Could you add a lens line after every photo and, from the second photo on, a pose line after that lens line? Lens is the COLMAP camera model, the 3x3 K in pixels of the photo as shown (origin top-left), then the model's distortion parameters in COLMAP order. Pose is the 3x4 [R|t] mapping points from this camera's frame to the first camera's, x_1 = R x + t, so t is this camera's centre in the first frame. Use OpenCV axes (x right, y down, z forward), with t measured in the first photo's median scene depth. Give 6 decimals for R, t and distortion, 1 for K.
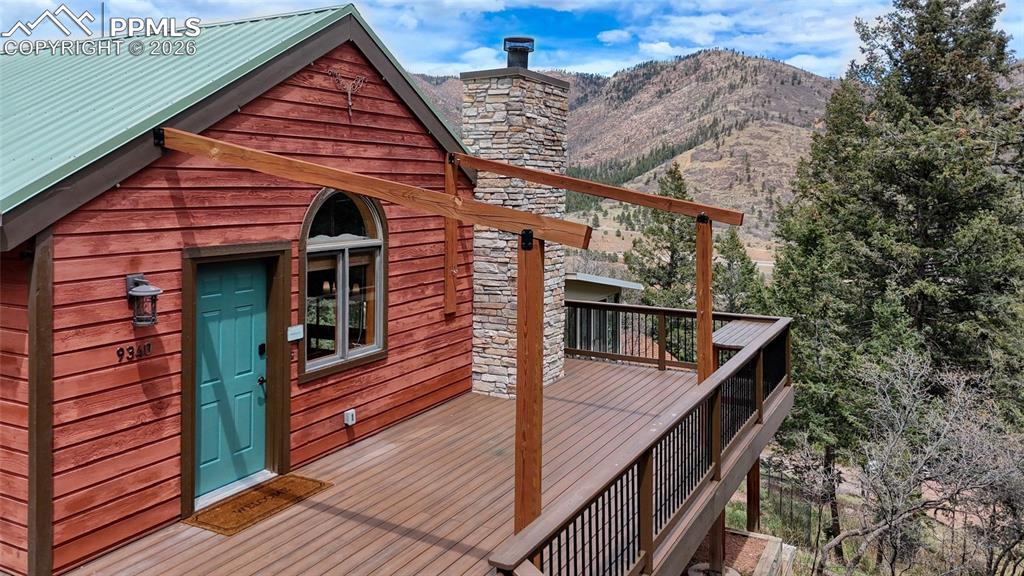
lens RADIAL K [[781.1, 0, 510.4], [0, 781.1, 221.8], [0, 0, 1]] dist [0.068442, -0.062157]
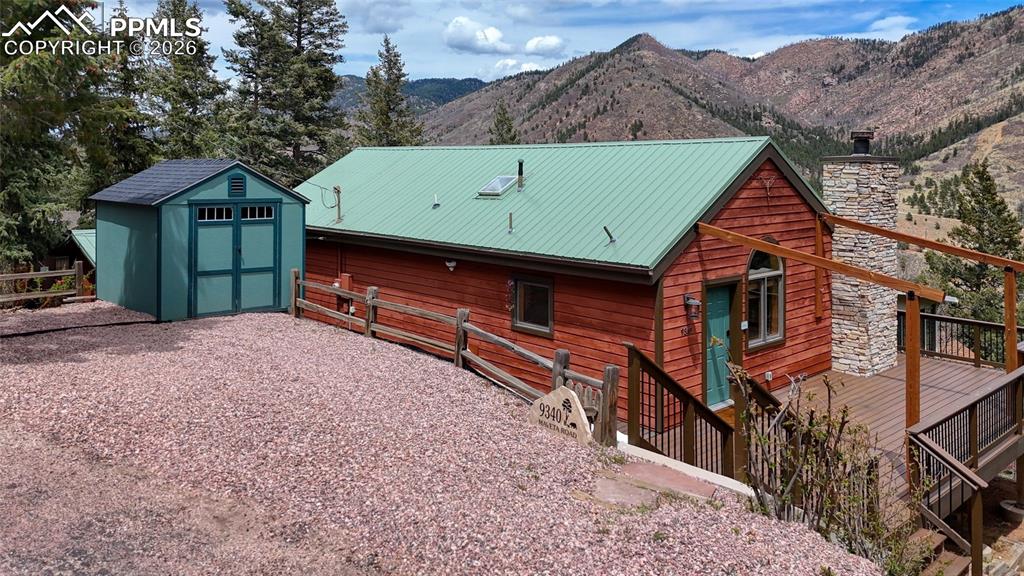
lens RADIAL K [[781.1, 0, 506.5], [0, 781.1, 168.9], [0, 0, 1]] dist [0.068442, -0.062157]
pose [[0.945346, -0.000094, -0.326070, -0.171412], [-0.012356, 0.999271, -0.036110, -0.125204], [0.325836, 0.038165, 0.944656, -0.771923]]
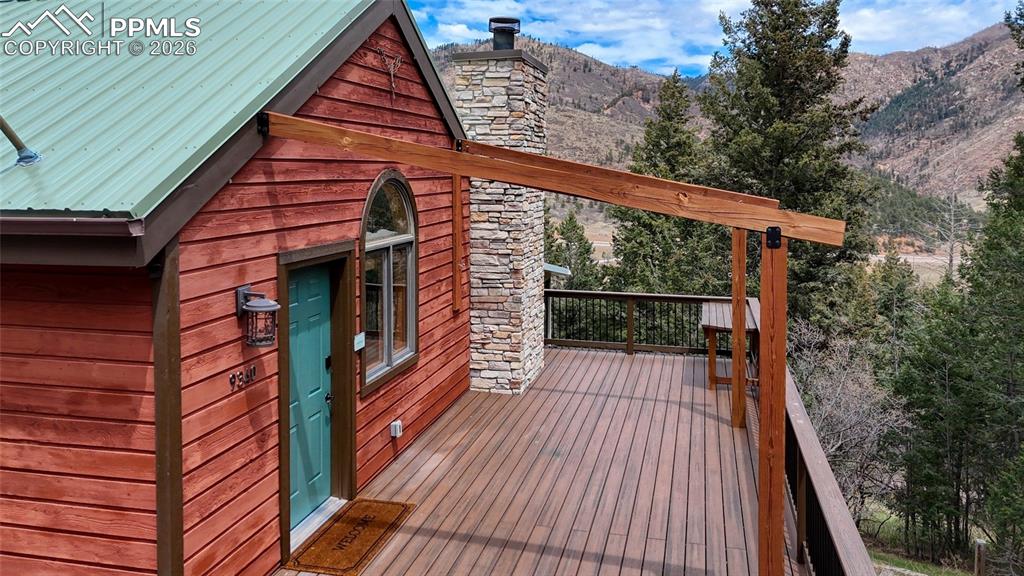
lens RADIAL K [[781.1, 0, 511.9], [0, 781.1, 228.0], [0, 0, 1]] dist [0.068442, -0.062157]
pose [[0.968478, -0.020311, 0.248269, -0.277443], [0.012614, 0.999390, 0.032555, -0.013250], [-0.248779, -0.028397, 0.968144, 0.081043]]
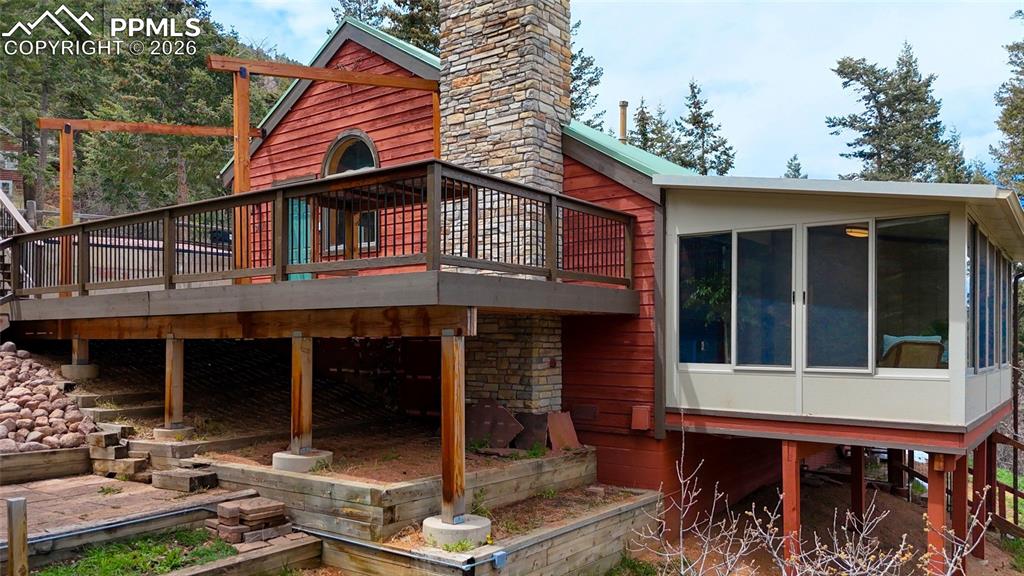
lens RADIAL K [[781.1, 0, 542.8], [0, 781.1, 302.7], [0, 0, 1]] dist [0.068442, -0.062157]
pose [[-0.138010, -0.059237, -0.988658, 1.136442], [-0.040857, 0.997701, -0.054075, 0.321008], [0.989588, 0.032931, -0.140113, 1.481493]]
